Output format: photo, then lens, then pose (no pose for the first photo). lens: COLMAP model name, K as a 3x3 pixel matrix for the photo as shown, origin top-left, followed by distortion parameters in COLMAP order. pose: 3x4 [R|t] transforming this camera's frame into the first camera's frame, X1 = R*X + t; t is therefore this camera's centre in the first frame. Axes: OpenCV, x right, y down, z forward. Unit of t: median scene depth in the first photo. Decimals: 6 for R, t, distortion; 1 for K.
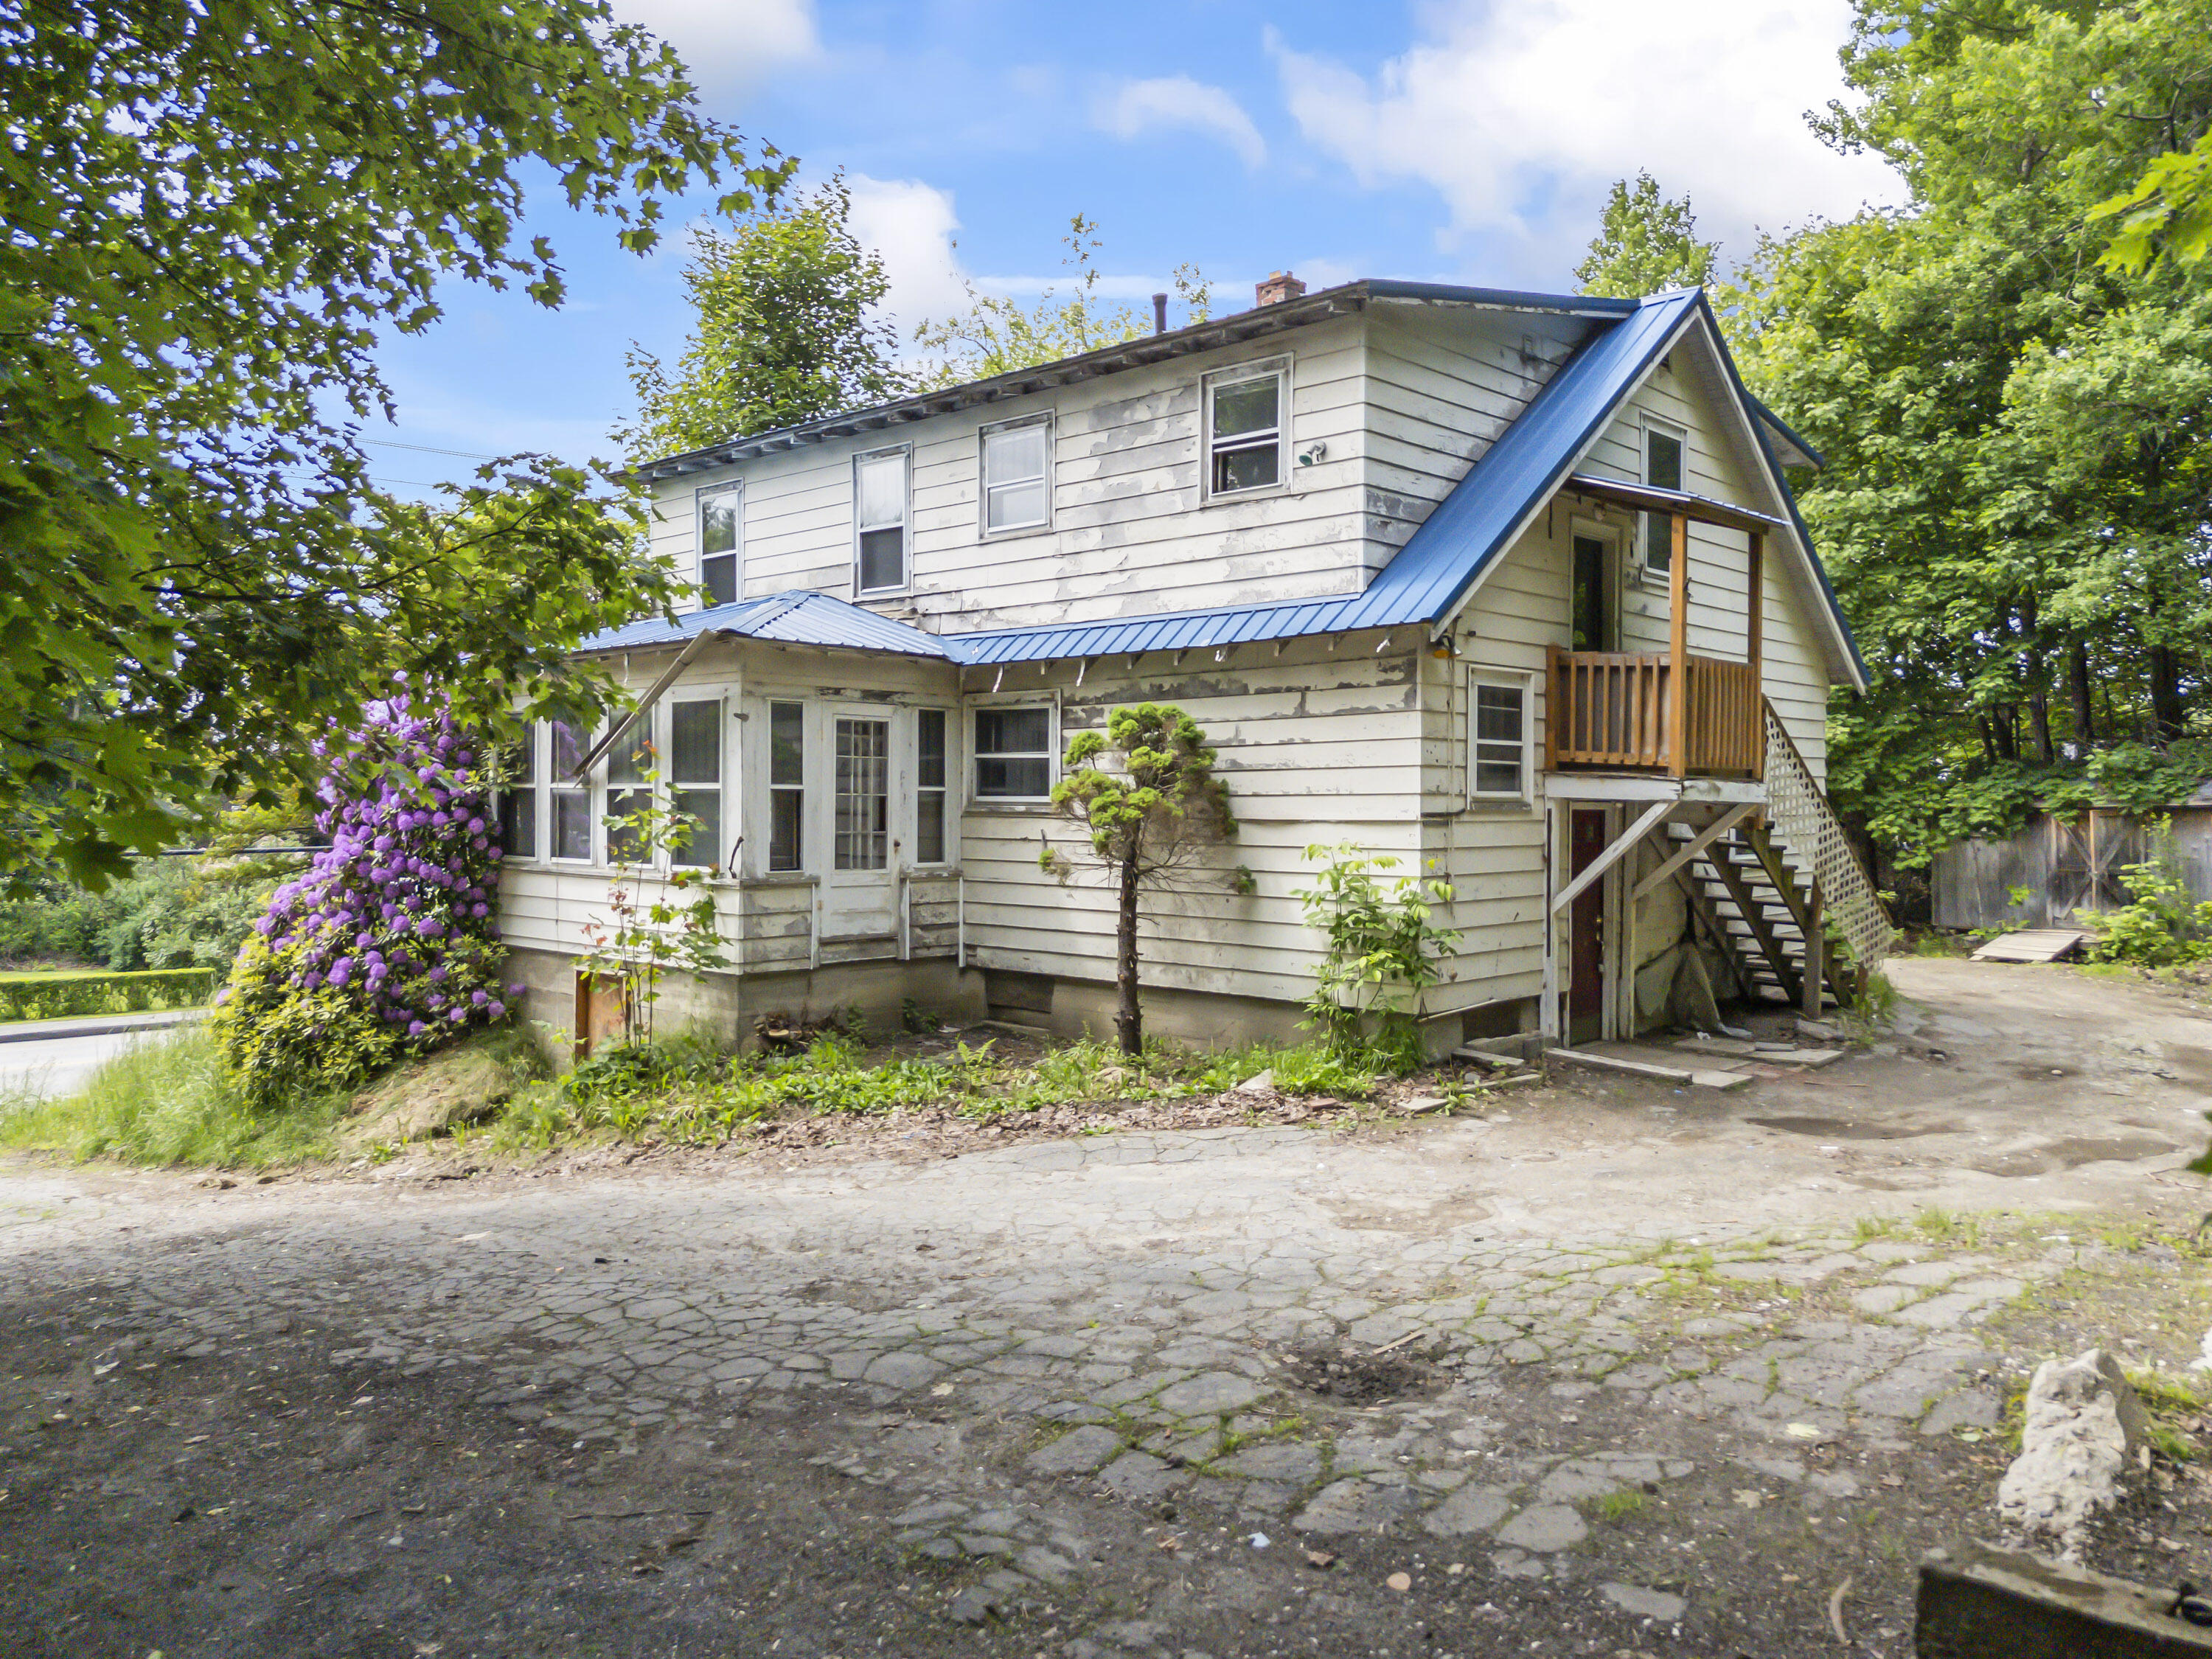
lens RADIAL K [[1613.4, 0, 1116.1], [0, 1613.4, 818.5], [0, 0, 1]] dist [0.100205, -0.111491]
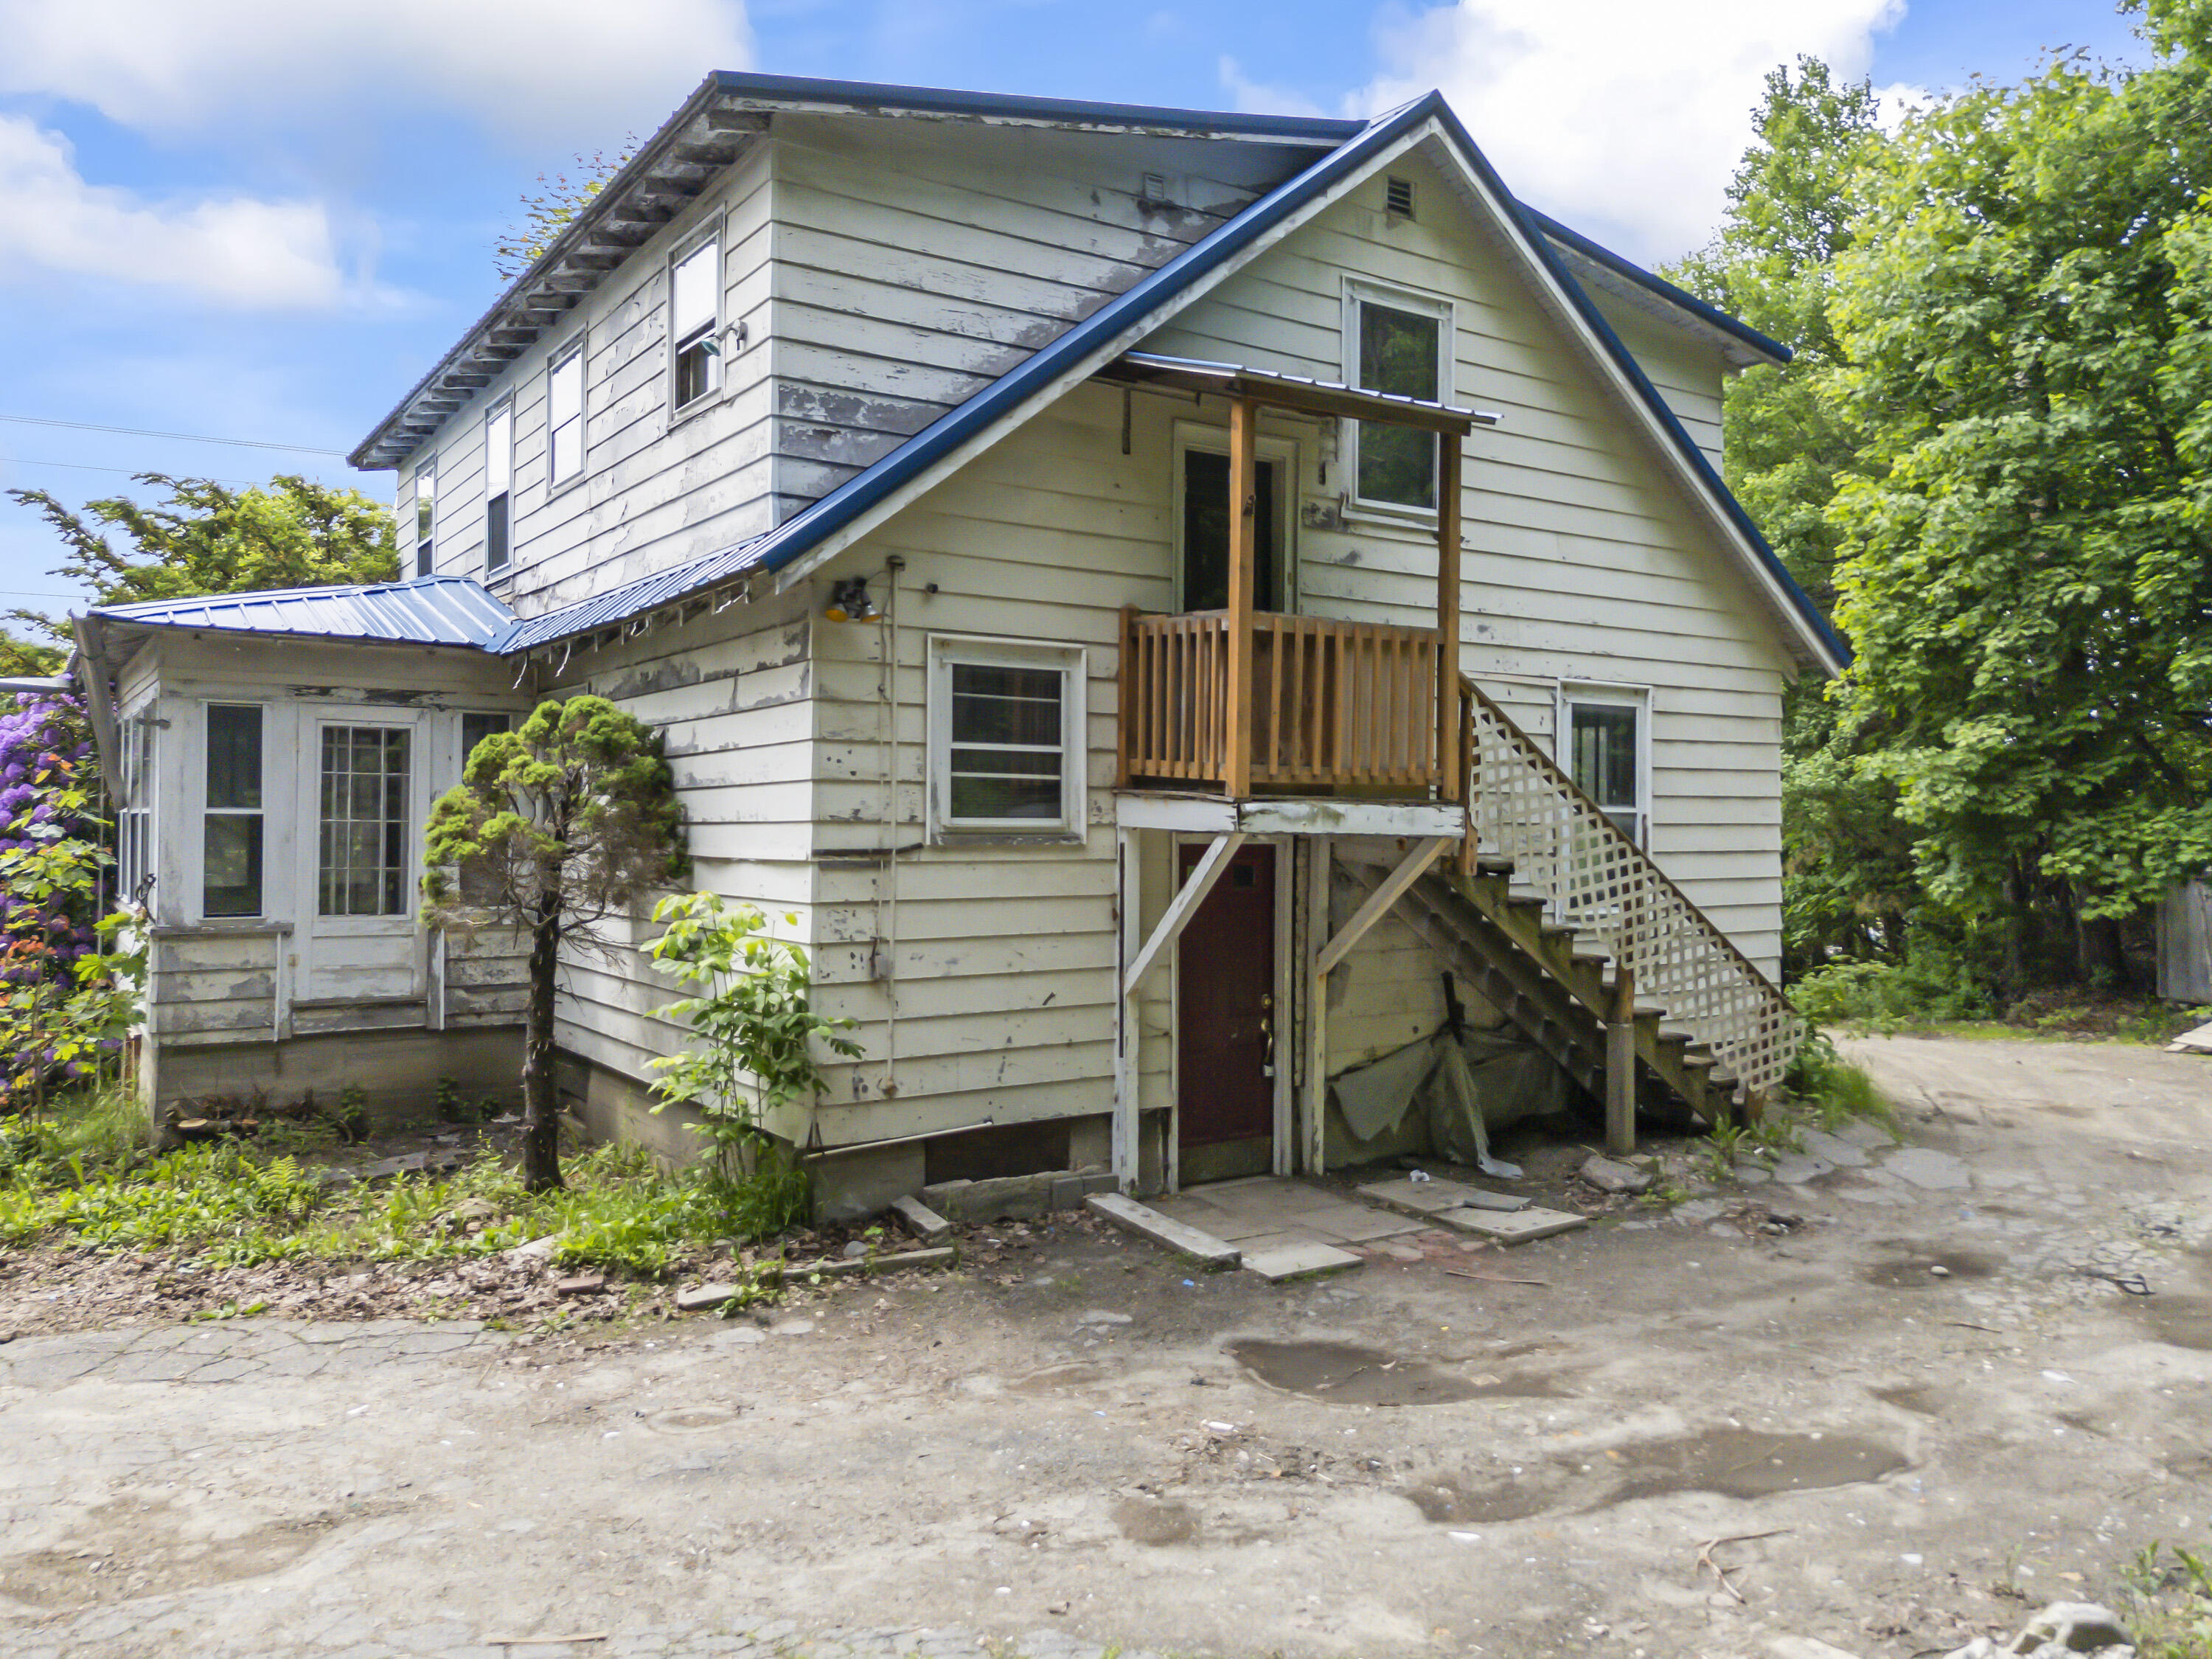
lens RADIAL K [[1613.4, 0, 1116.1], [0, 1613.4, 818.5], [0, 0, 1]] dist [0.100205, -0.111491]
pose [[0.974099, 0.001221, -0.226117, 0.416024], [-0.004553, 0.999889, -0.014218, -0.006694], [0.226074, 0.014879, 0.973996, 0.326513]]
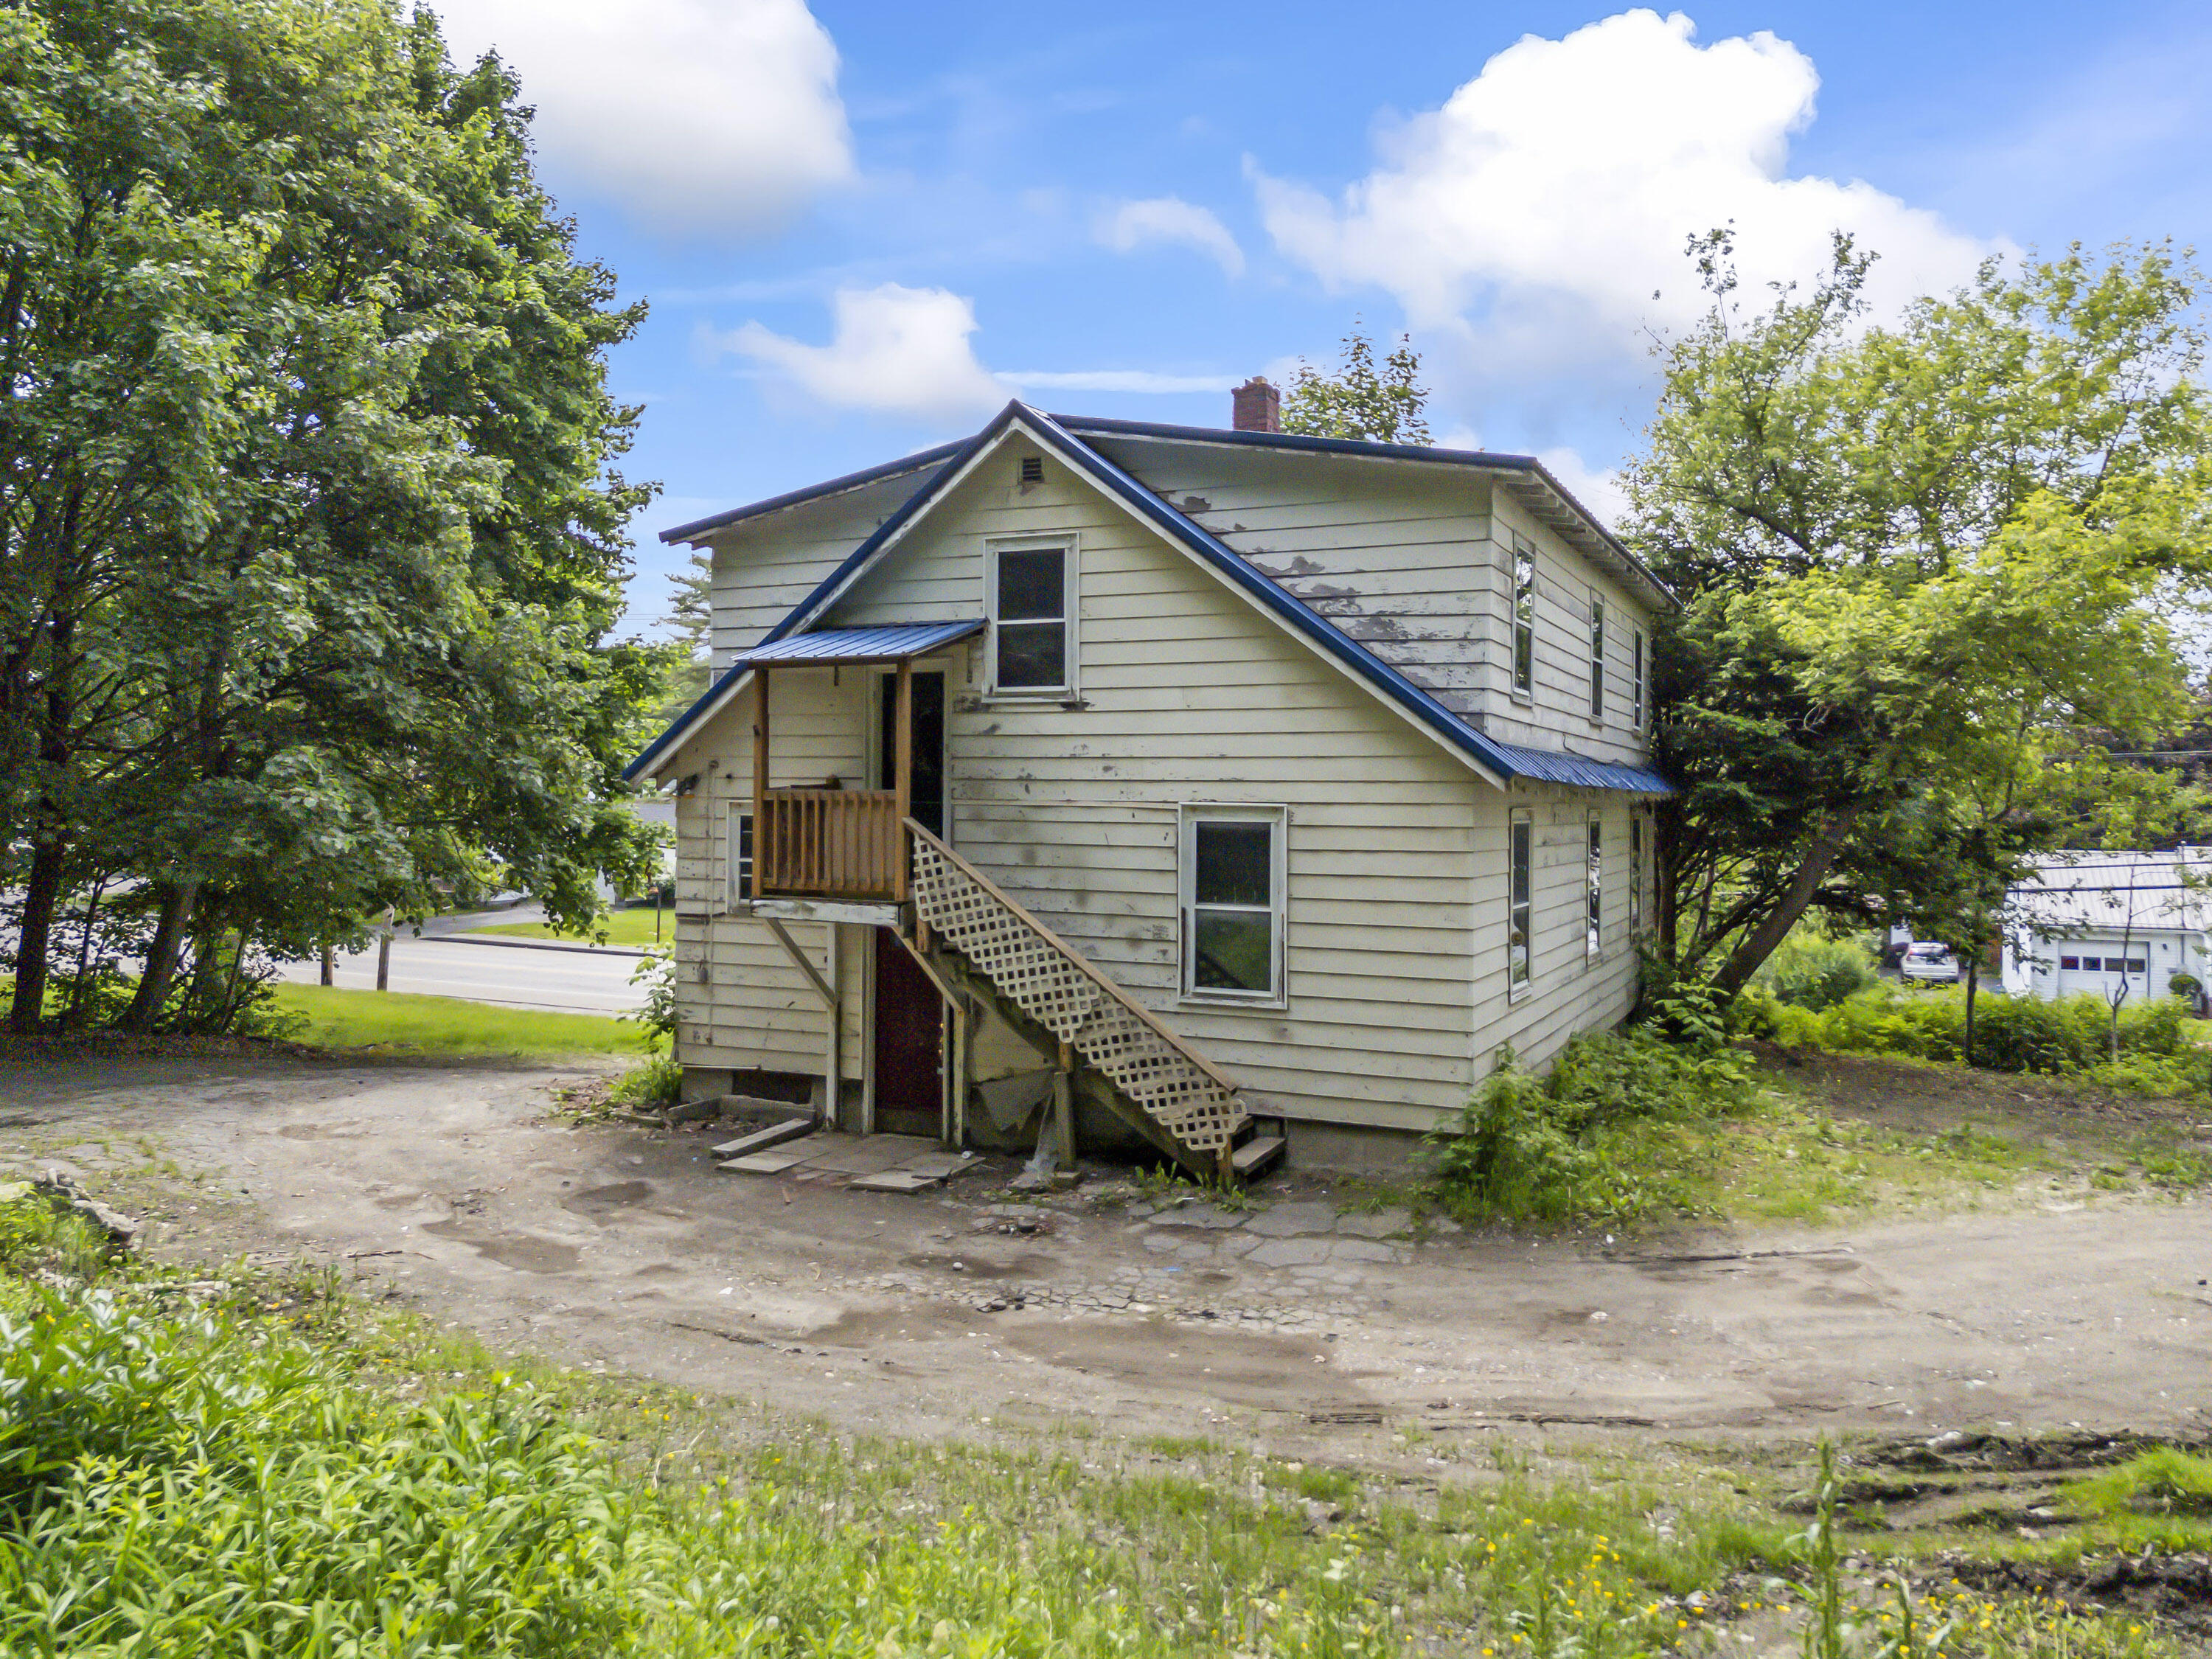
lens RADIAL K [[1617.0, 0, 1114.1], [0, 1617.0, 815.7], [0, 0, 1]] dist [0.180769, -0.438709]
pose [[0.310424, 0.007495, -0.950569, 1.428785], [-0.018737, 0.999823, 0.001764, -0.083965], [0.950414, 0.017263, 0.310509, 0.823344]]
